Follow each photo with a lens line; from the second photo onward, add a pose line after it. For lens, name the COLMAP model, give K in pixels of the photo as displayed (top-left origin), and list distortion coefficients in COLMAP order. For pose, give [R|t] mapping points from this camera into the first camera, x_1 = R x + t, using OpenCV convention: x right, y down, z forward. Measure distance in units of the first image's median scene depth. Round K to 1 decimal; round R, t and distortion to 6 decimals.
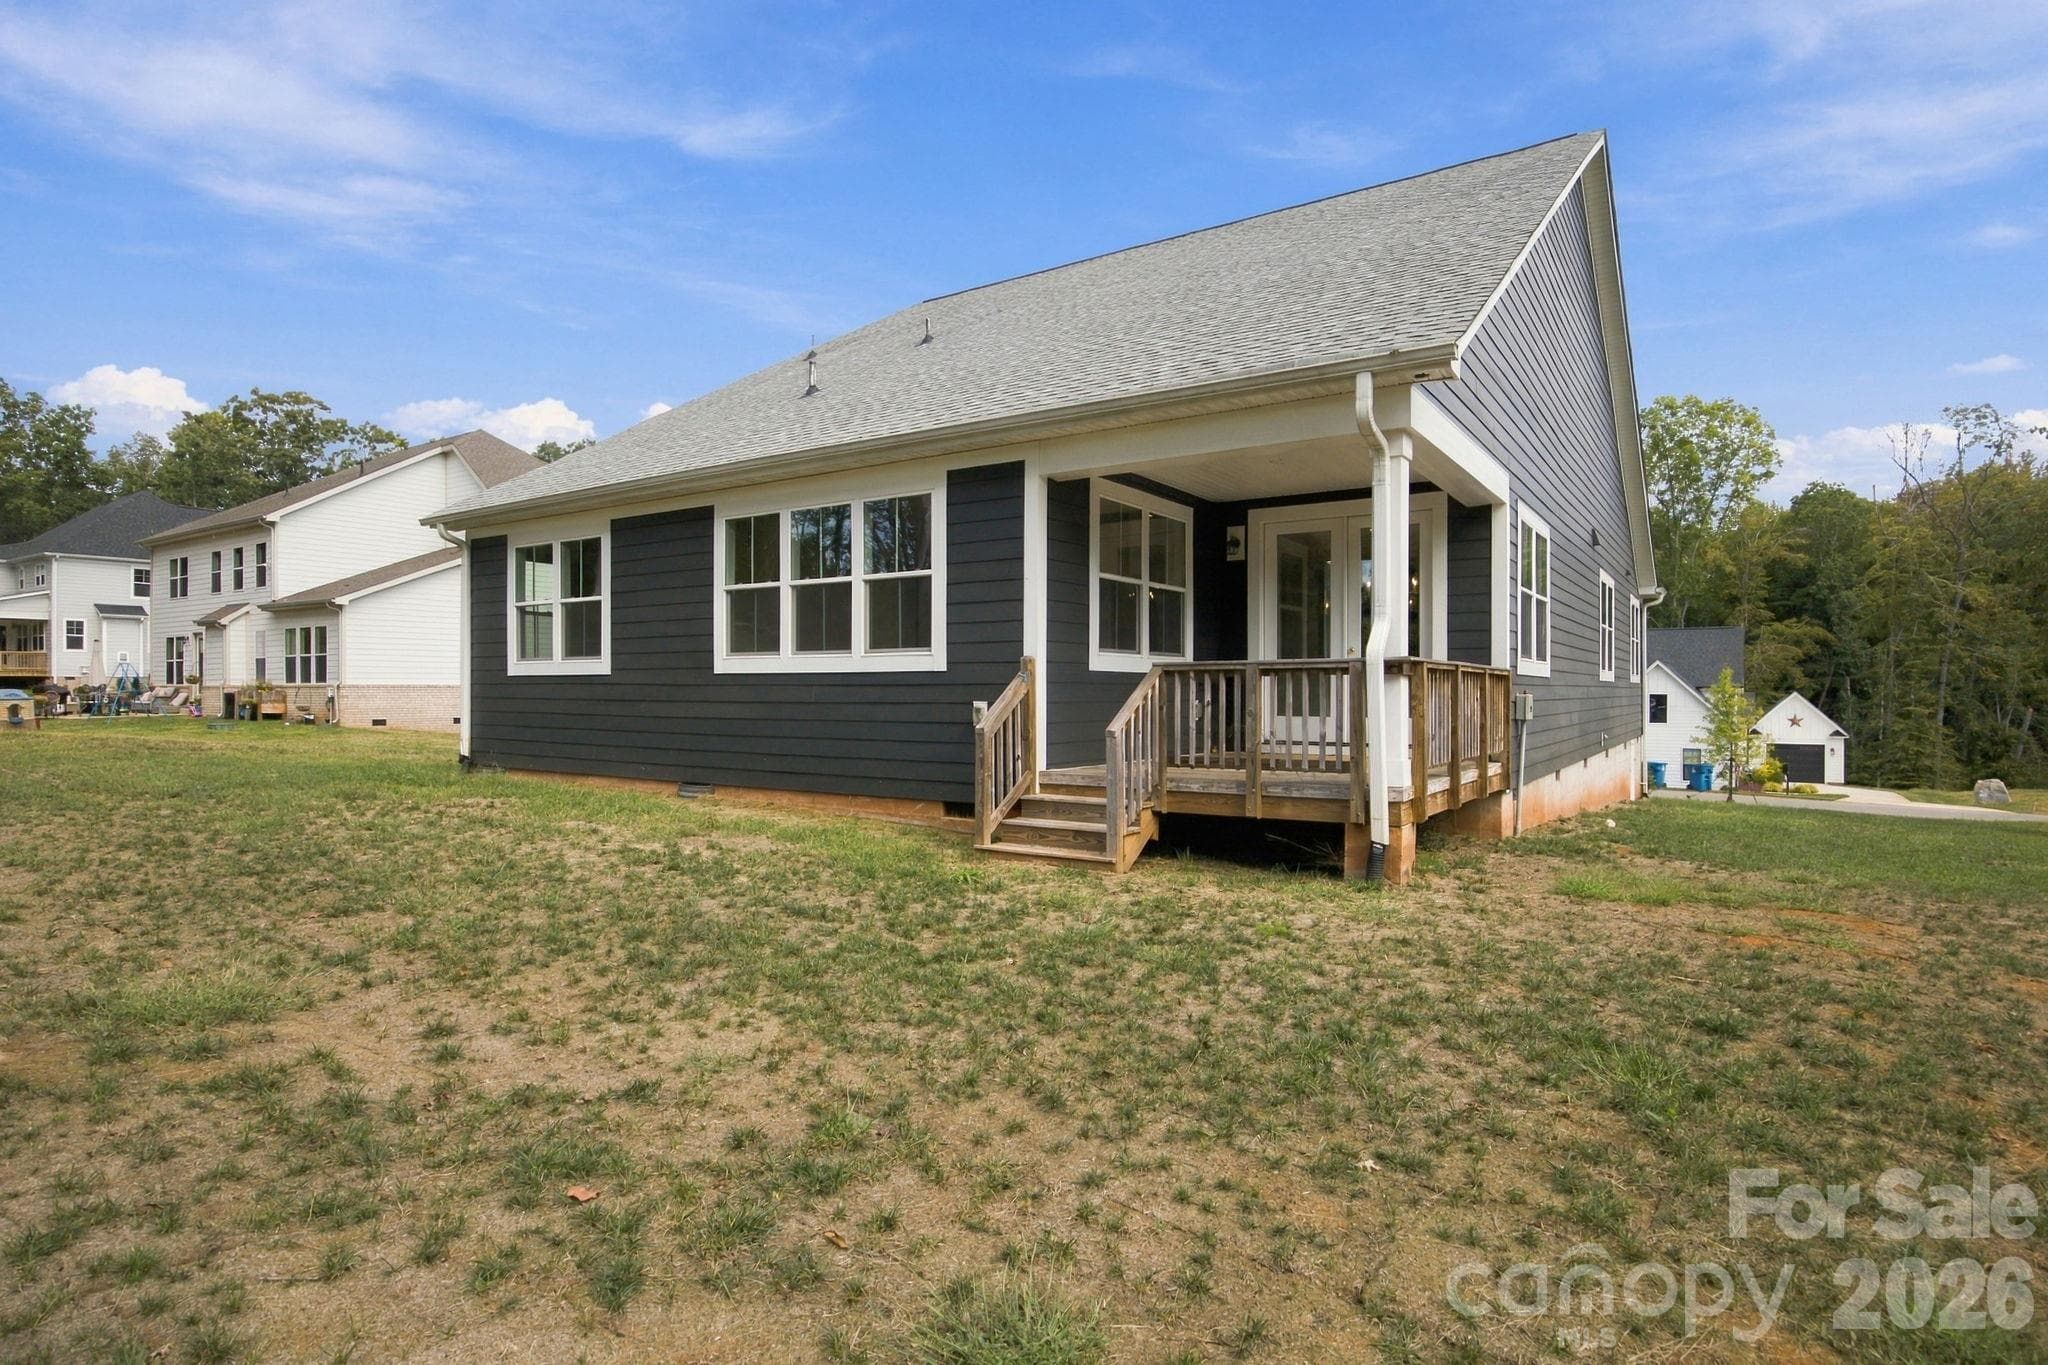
lens RADIAL K [[1066.1, 0, 1049.7], [0, 1066.1, 690.1], [0, 0, 1]] dist [-0.000076, 0.000570]
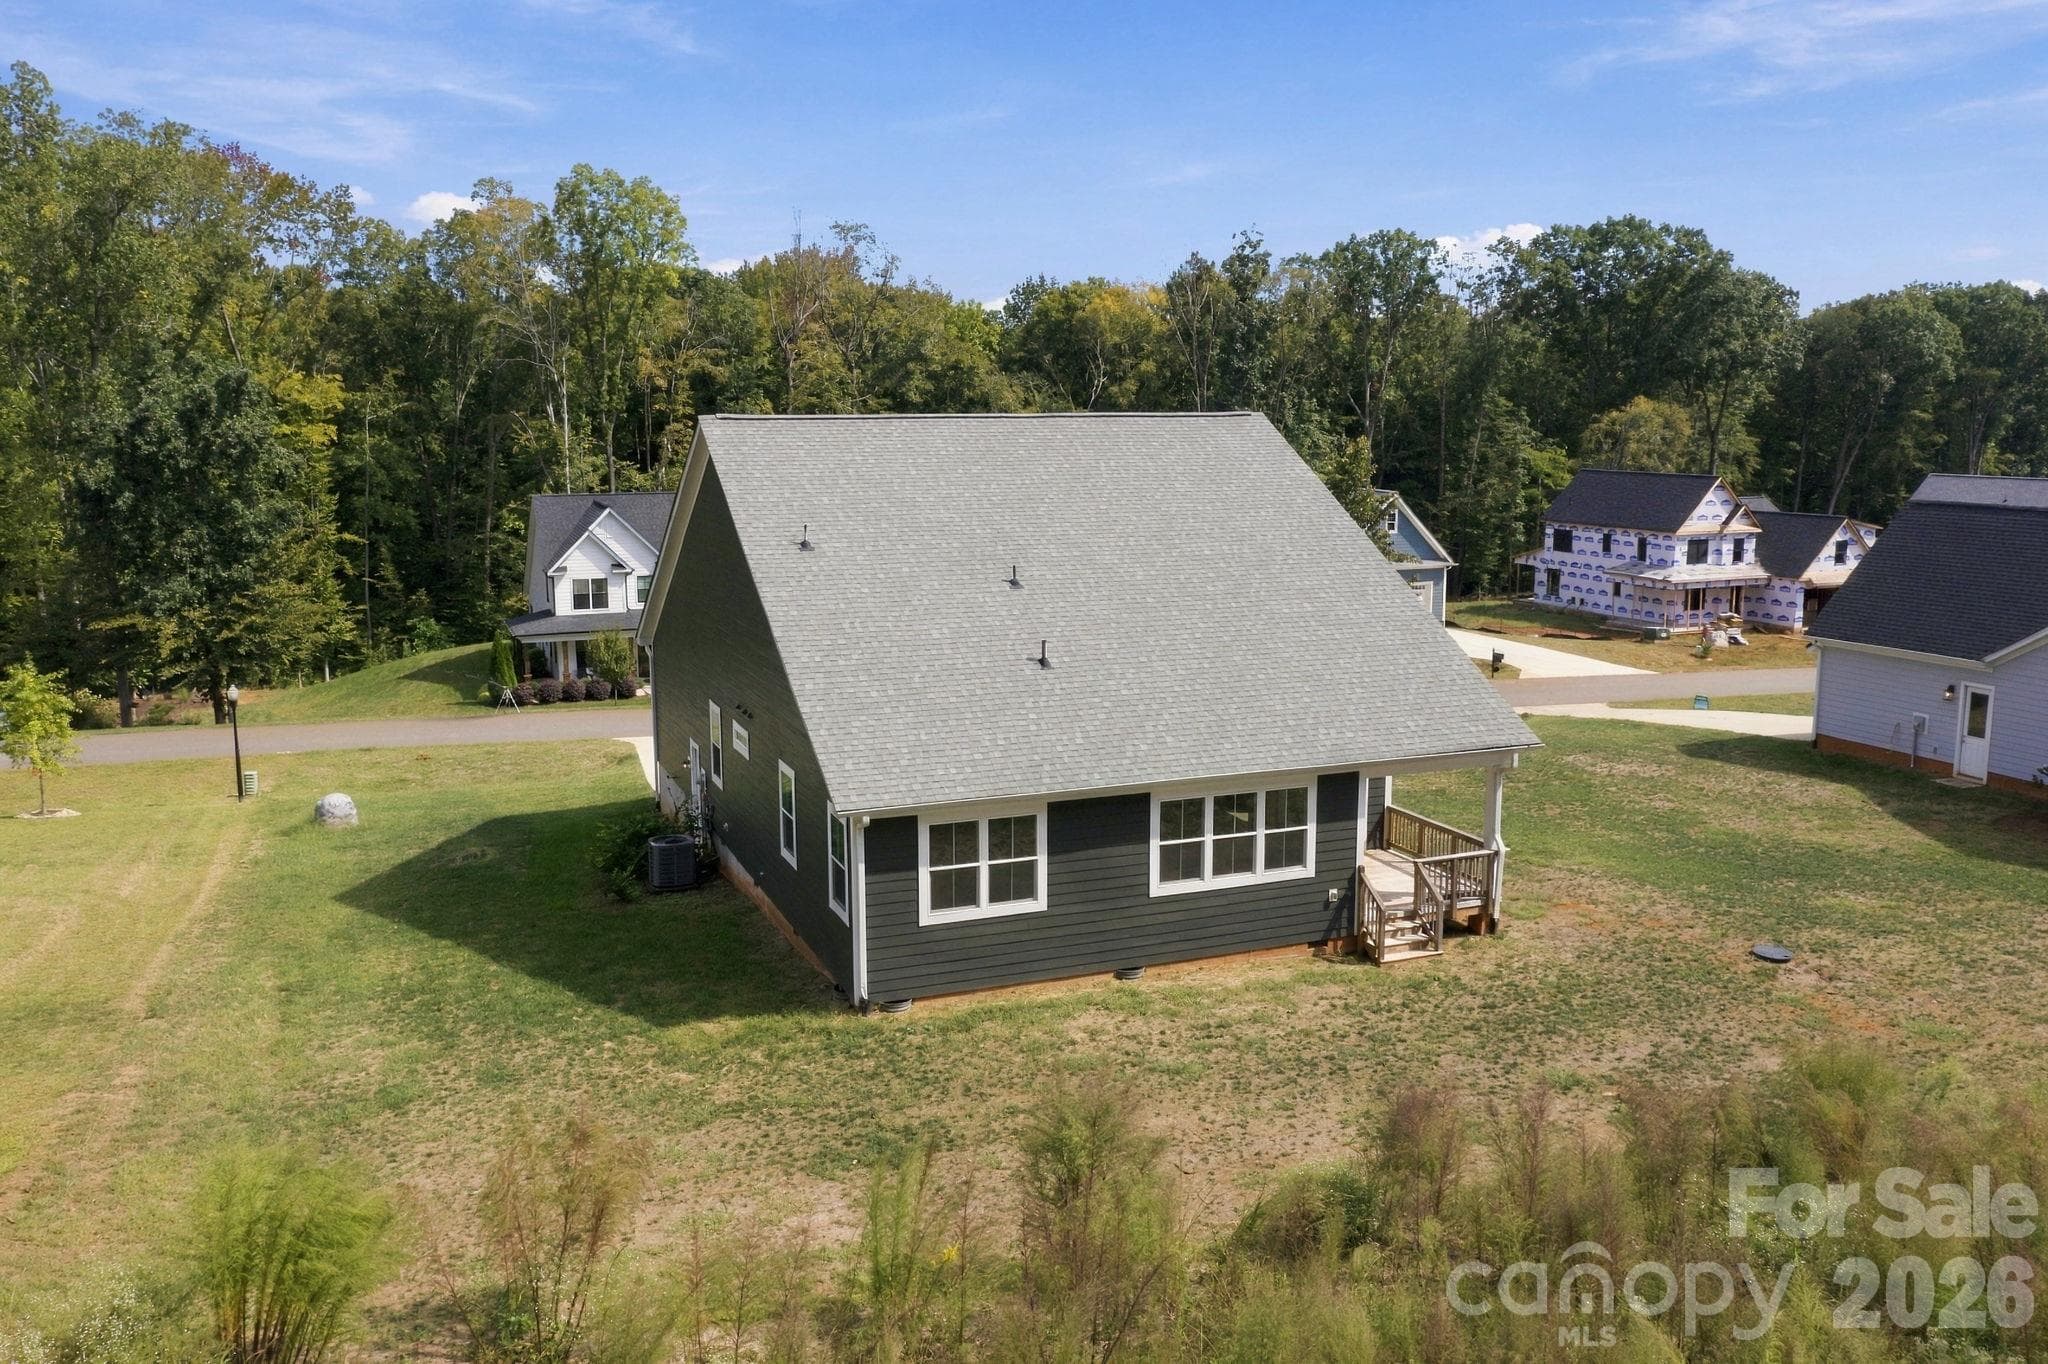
lens RADIAL K [[1624.2, 0, 1022.2], [0, 1624.2, 657.4], [0, 0, 1]] dist [-0.018177, 0.009718]
pose [[0.570367, -0.130385, 0.810975, -2.414319], [0.002539, 0.987596, 0.156996, -0.772067], [-0.821386, -0.087486, 0.563624, -0.163794]]
